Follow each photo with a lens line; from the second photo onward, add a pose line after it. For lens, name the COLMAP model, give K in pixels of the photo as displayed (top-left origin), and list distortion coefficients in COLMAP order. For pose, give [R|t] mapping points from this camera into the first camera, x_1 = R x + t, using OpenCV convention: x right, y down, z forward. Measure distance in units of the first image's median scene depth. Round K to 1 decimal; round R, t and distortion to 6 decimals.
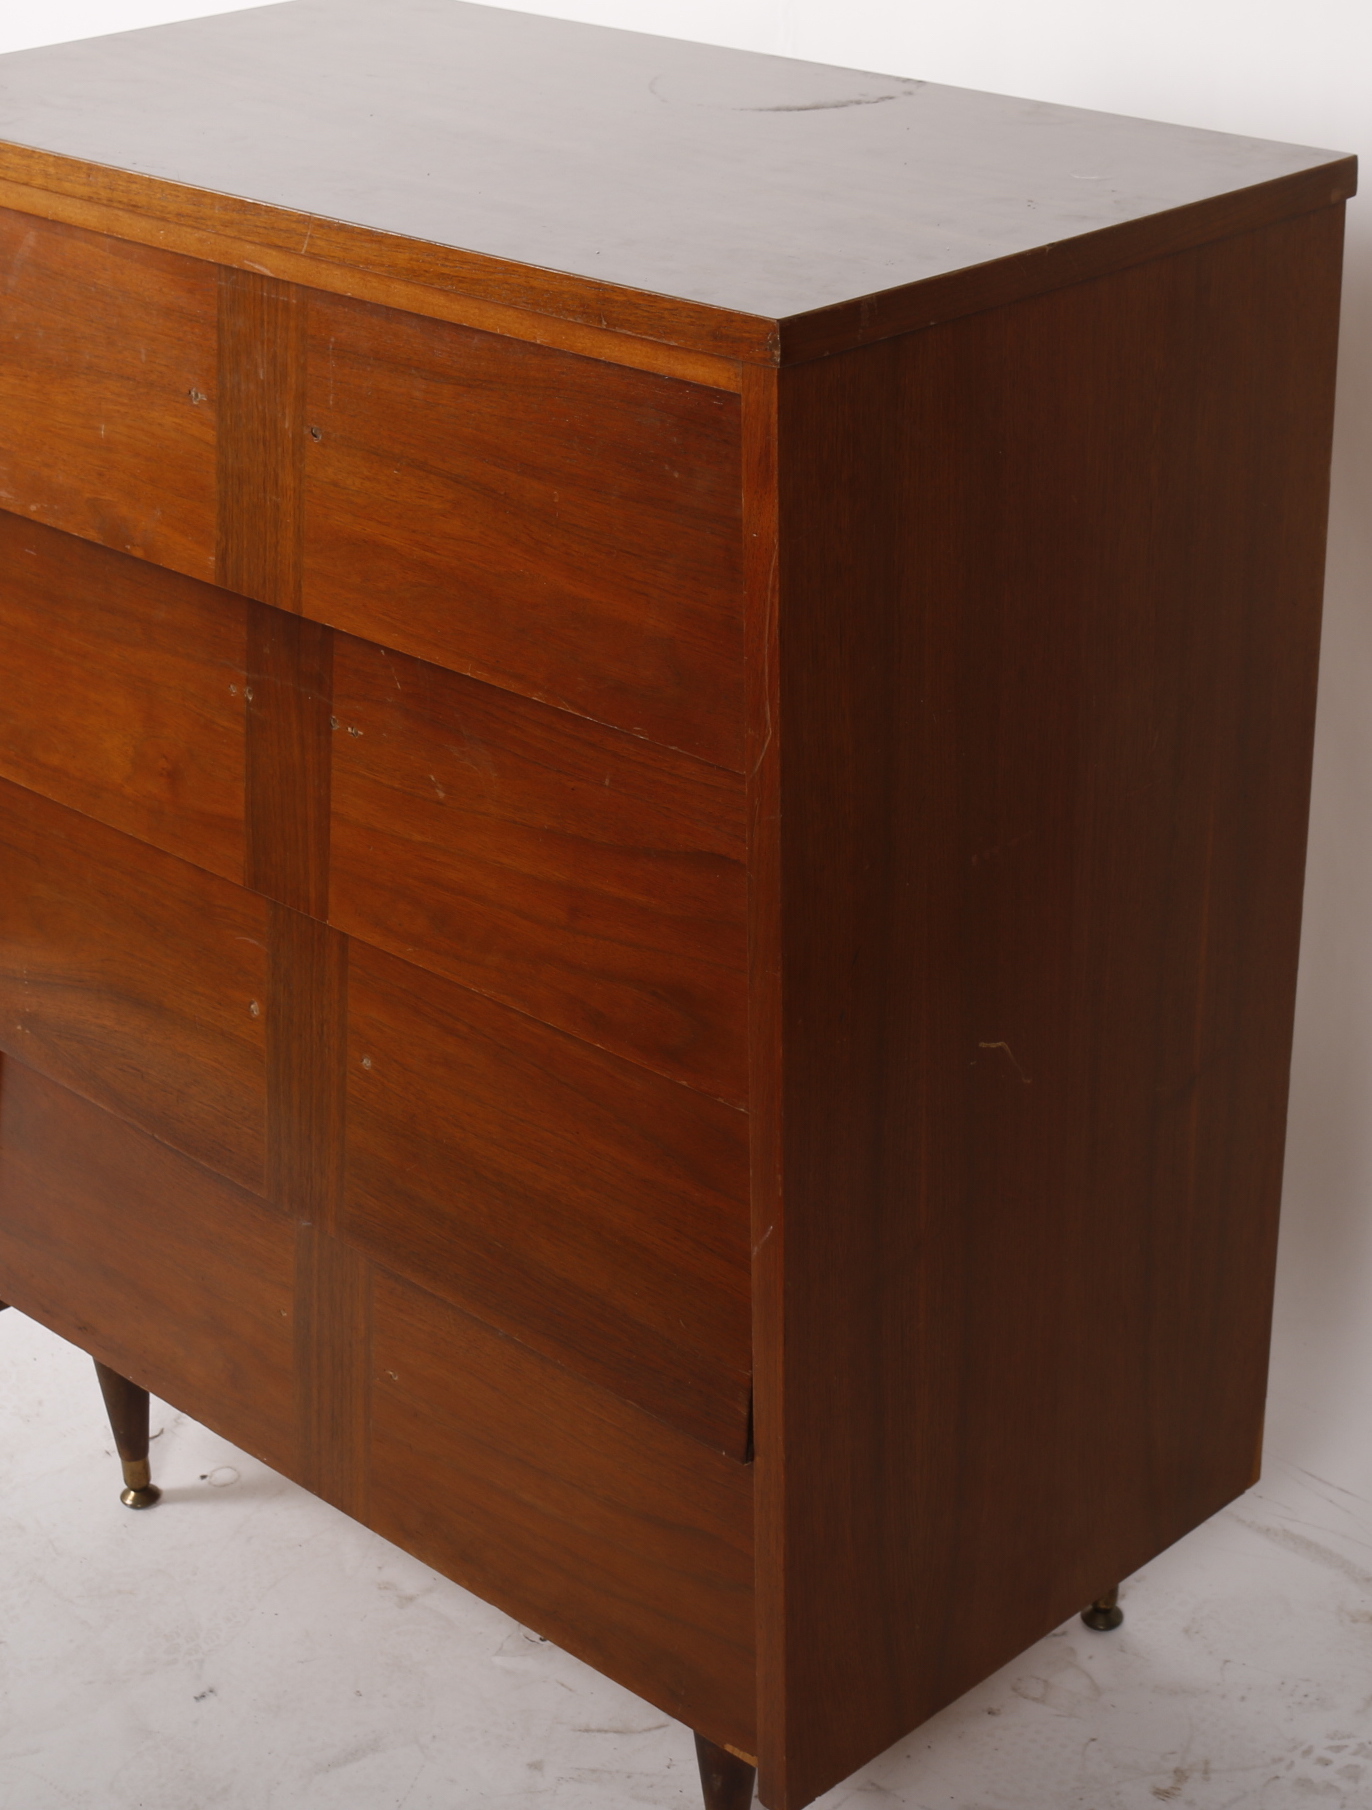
lens RADIAL K [[3385.4, 0, 782.5], [0, 3385.4, 940.4], [0, 0, 1]] dist [-0.119989, 0.113851]
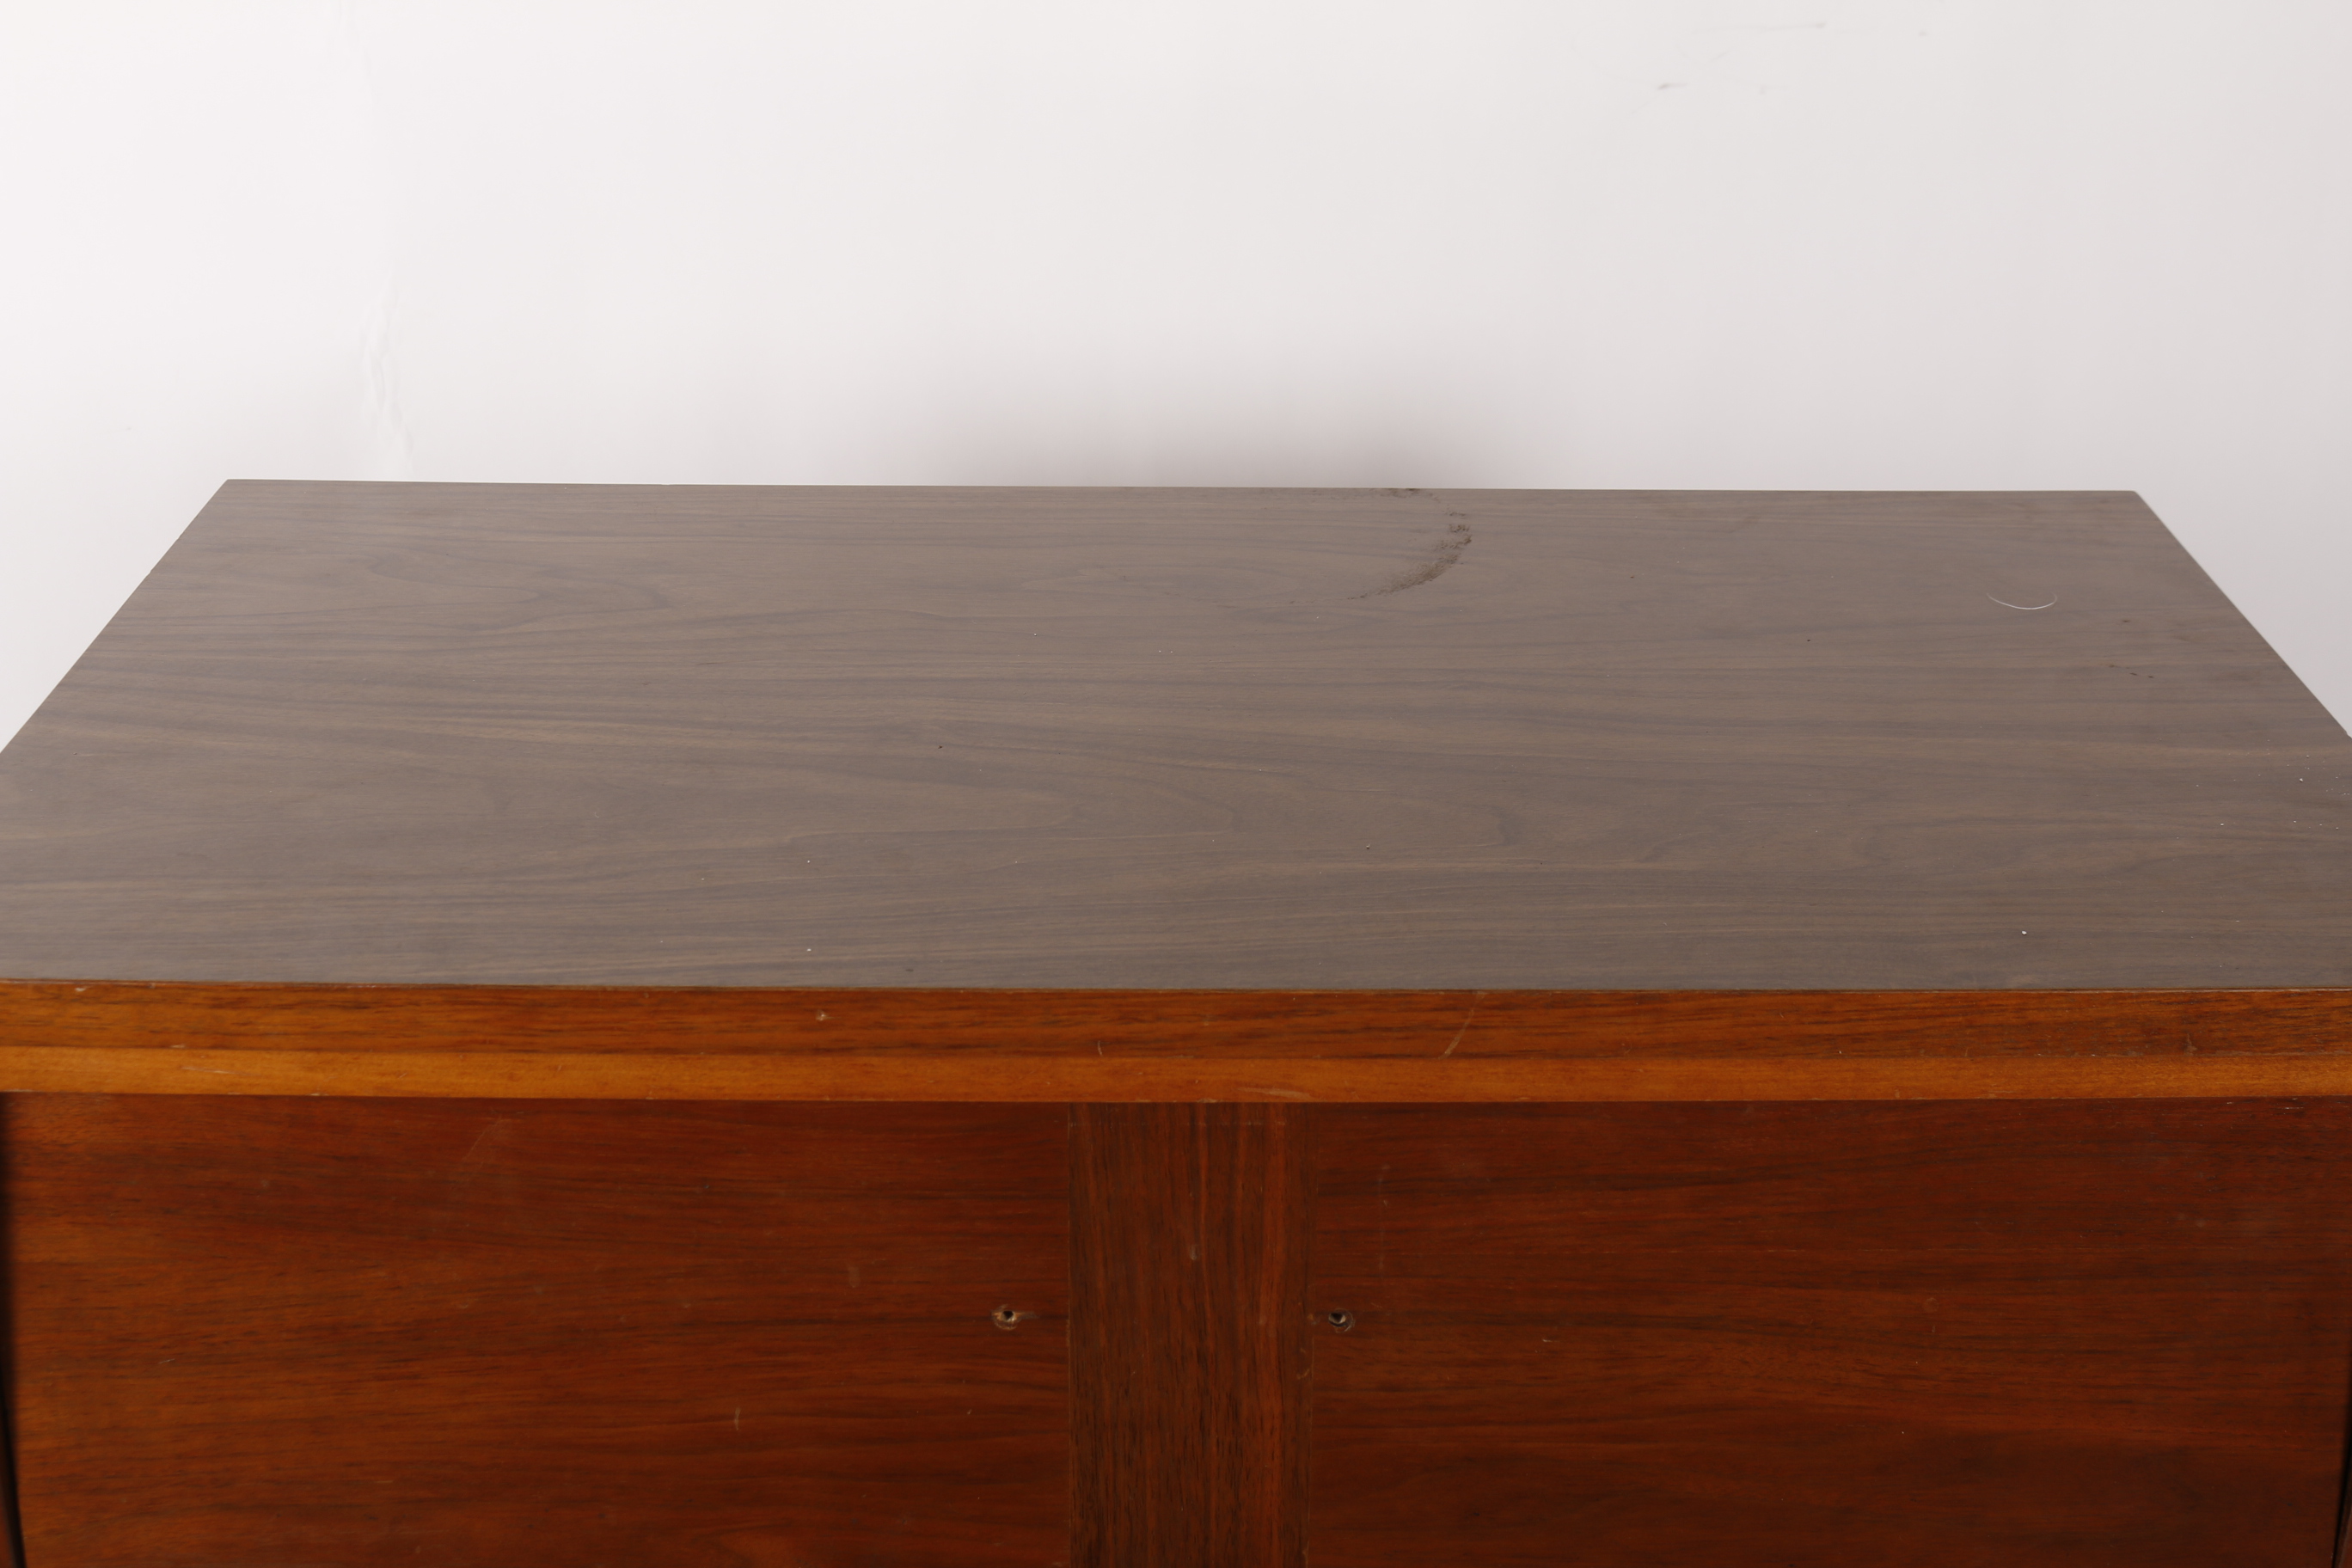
lens RADIAL K [[3127.0, 0, 1171.0], [0, 3127.0, 785.7], [0, 0, 1]] dist [-0.093644, 0.145756]
pose [[0.718171, -0.263718, 0.643958, -0.481269], [0.286084, 0.955477, 0.072240, -0.283959], [-0.634339, 0.132346, 0.761642, 0.577556]]
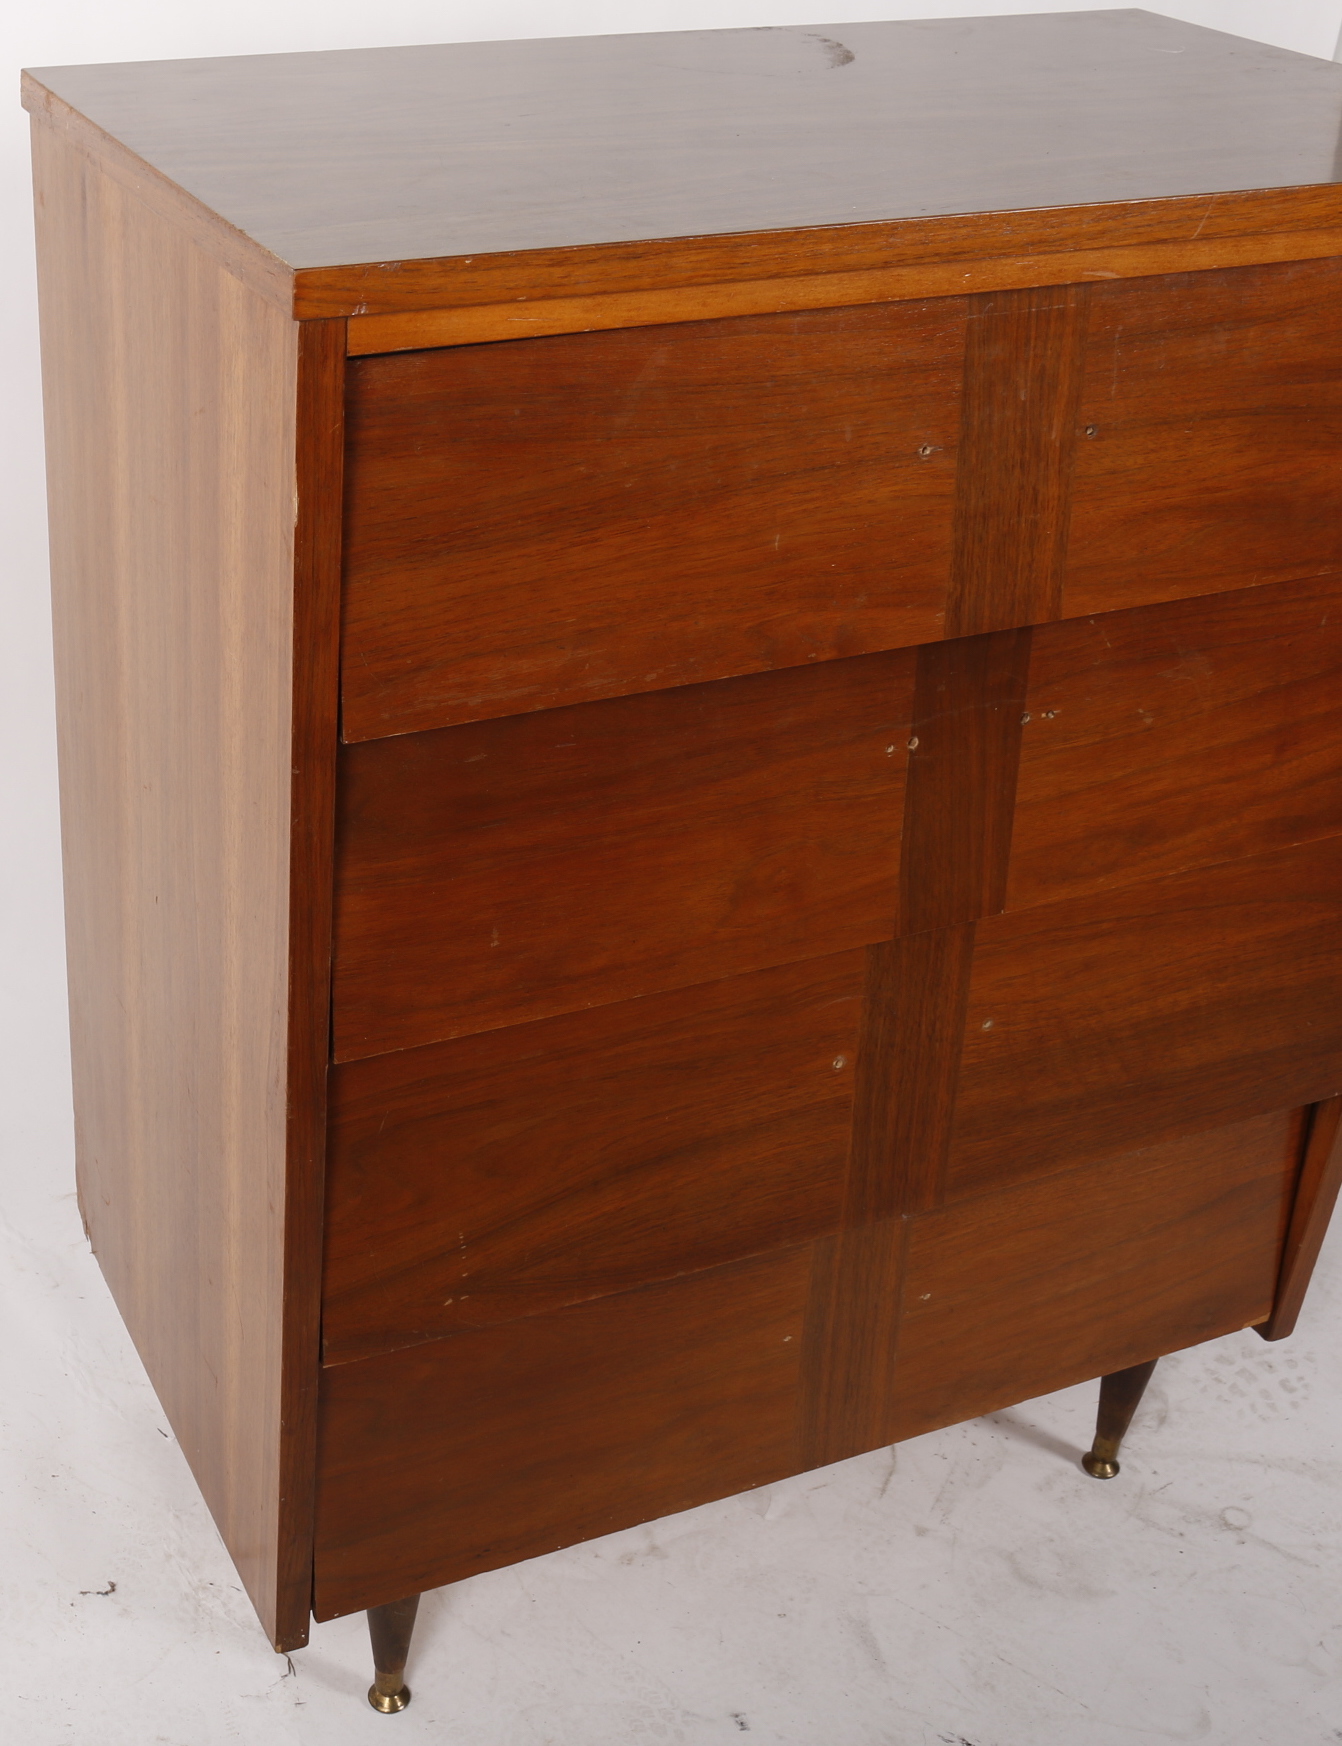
lens RADIAL K [[2303.8, 0, 285.8], [0, 2303.8, 867.7], [0, 0, 1]] dist [-0.186127, 0.176051]
pose [[0.424329, -0.445809, 0.788162, -0.798020], [0.383136, 0.877049, 0.289814, -0.313160], [-0.820458, 0.178996, 0.542963, 0.845729]]
